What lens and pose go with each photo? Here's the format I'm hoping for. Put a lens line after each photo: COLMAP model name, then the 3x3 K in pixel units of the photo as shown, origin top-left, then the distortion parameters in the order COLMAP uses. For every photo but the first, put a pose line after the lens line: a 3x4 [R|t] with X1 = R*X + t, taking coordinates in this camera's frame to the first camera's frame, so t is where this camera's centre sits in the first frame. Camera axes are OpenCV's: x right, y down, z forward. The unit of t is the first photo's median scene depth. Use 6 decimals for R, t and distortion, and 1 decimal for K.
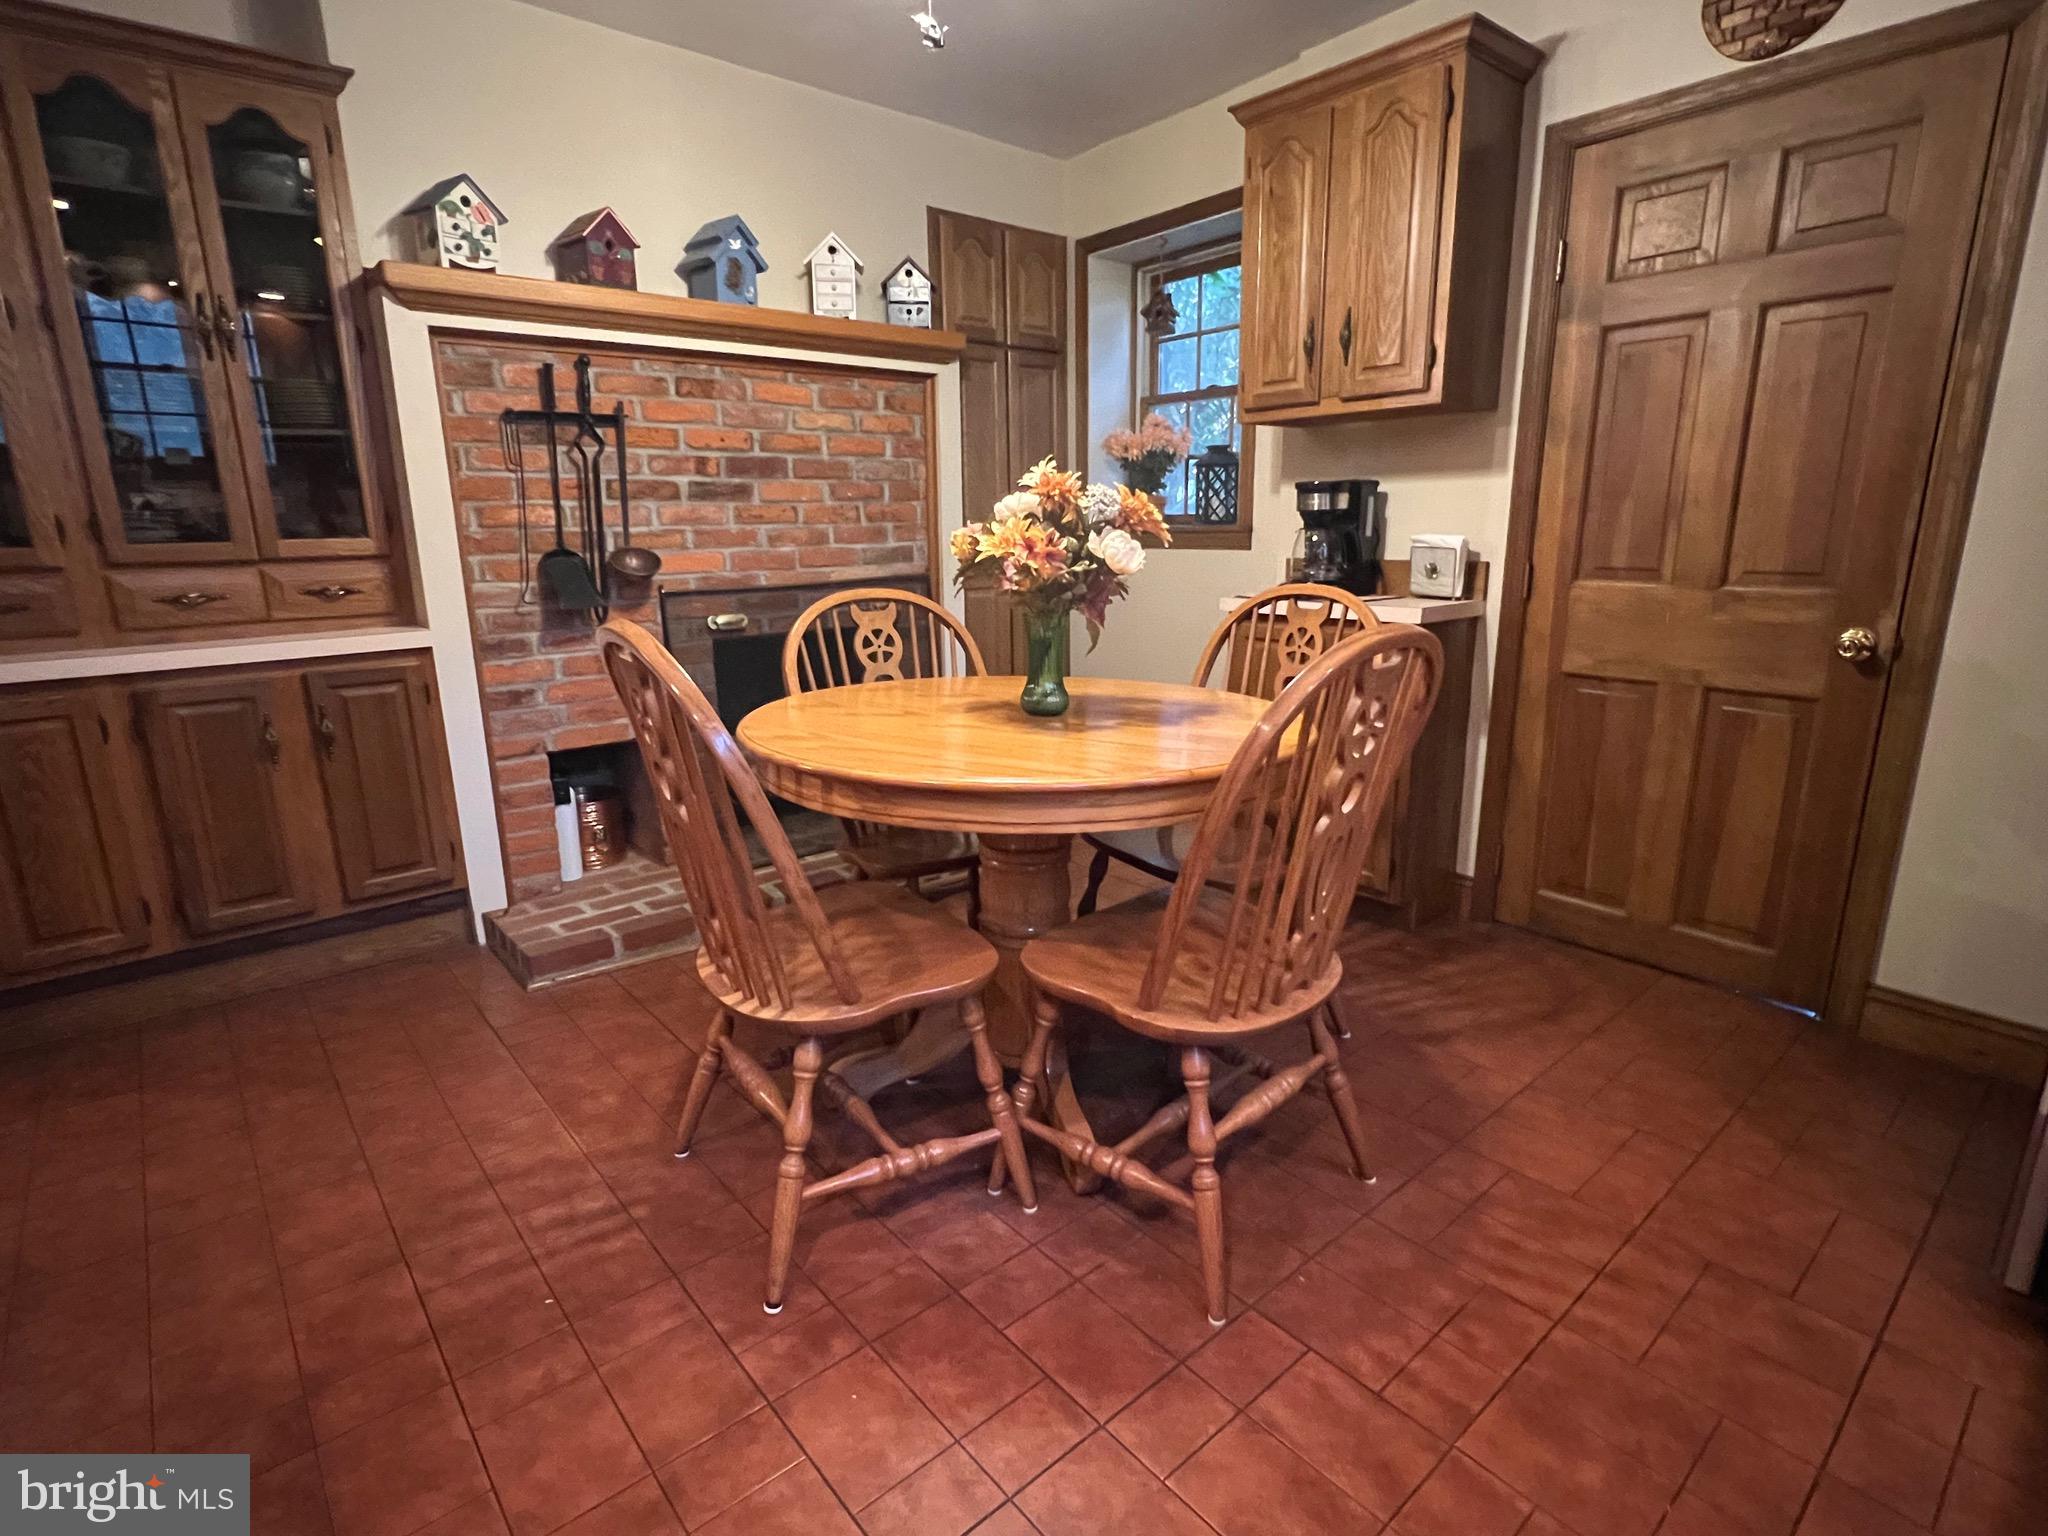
lens RADIAL K [[1033.3, 0, 1024.0], [0, 1033.3, 768.0], [0, 0, 1]] dist [-0.003881, -0.000459]
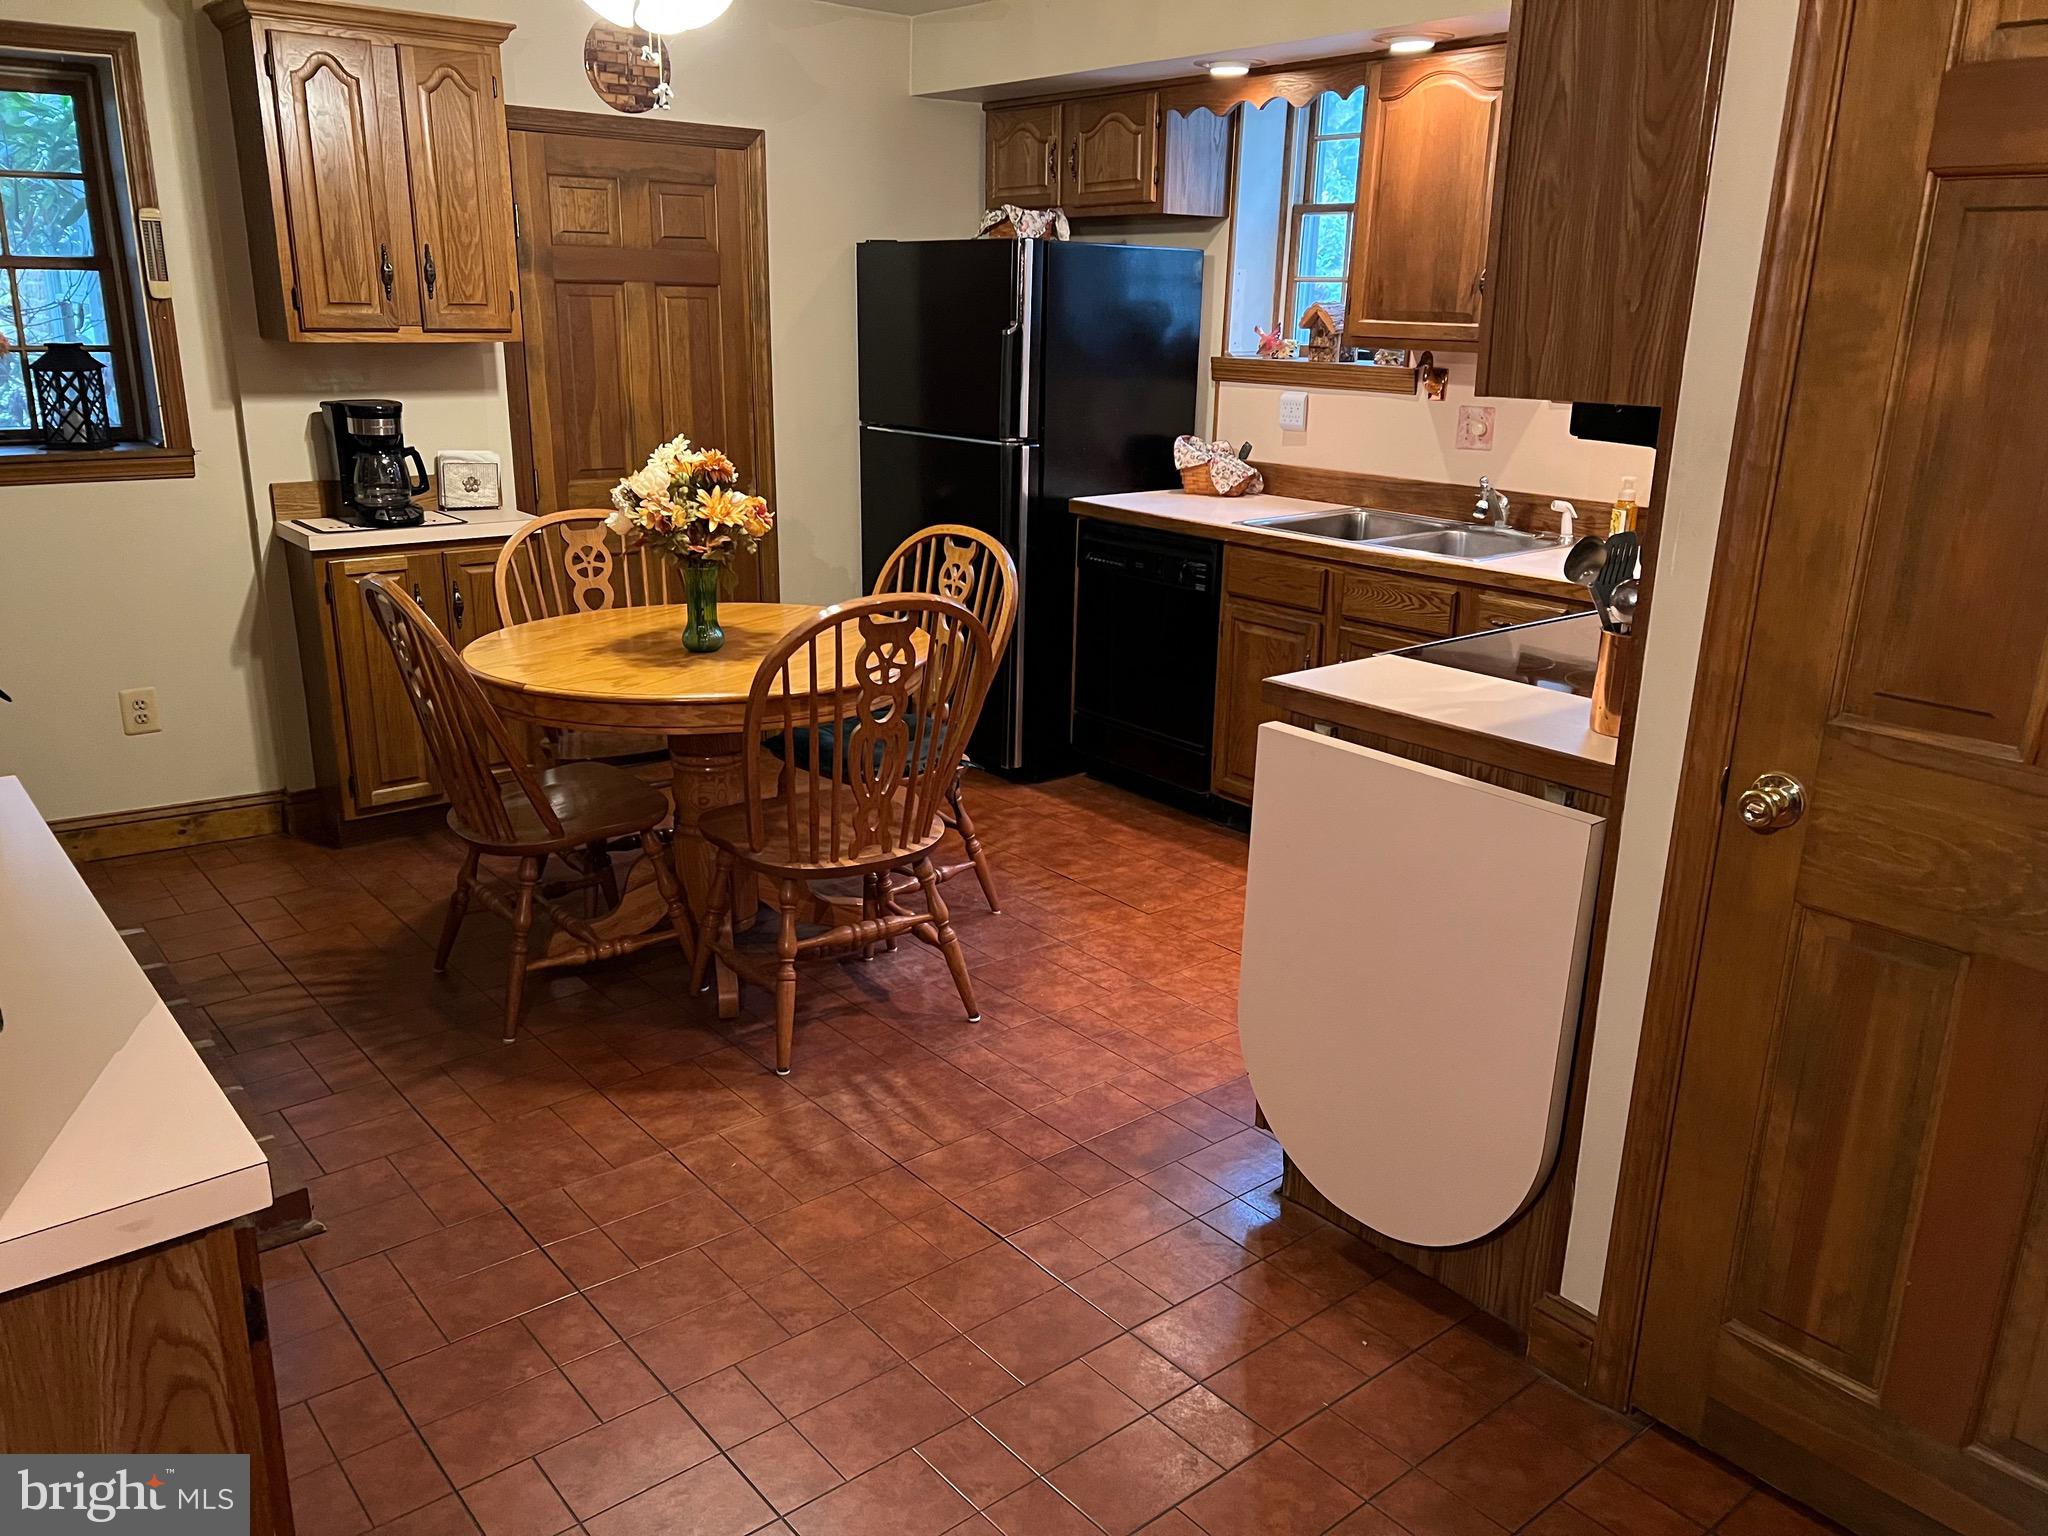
lens RADIAL K [[1533.7, 0, 1024.0], [0, 1533.7, 768.0], [0, 0, 1]] dist [0.059733, -0.106407]
pose [[0.015652, -0.278755, 0.960235, -1.385663], [0.211532, 0.939538, 0.269299, -0.250904], [-0.977246, 0.198906, 0.073671, 0.413557]]
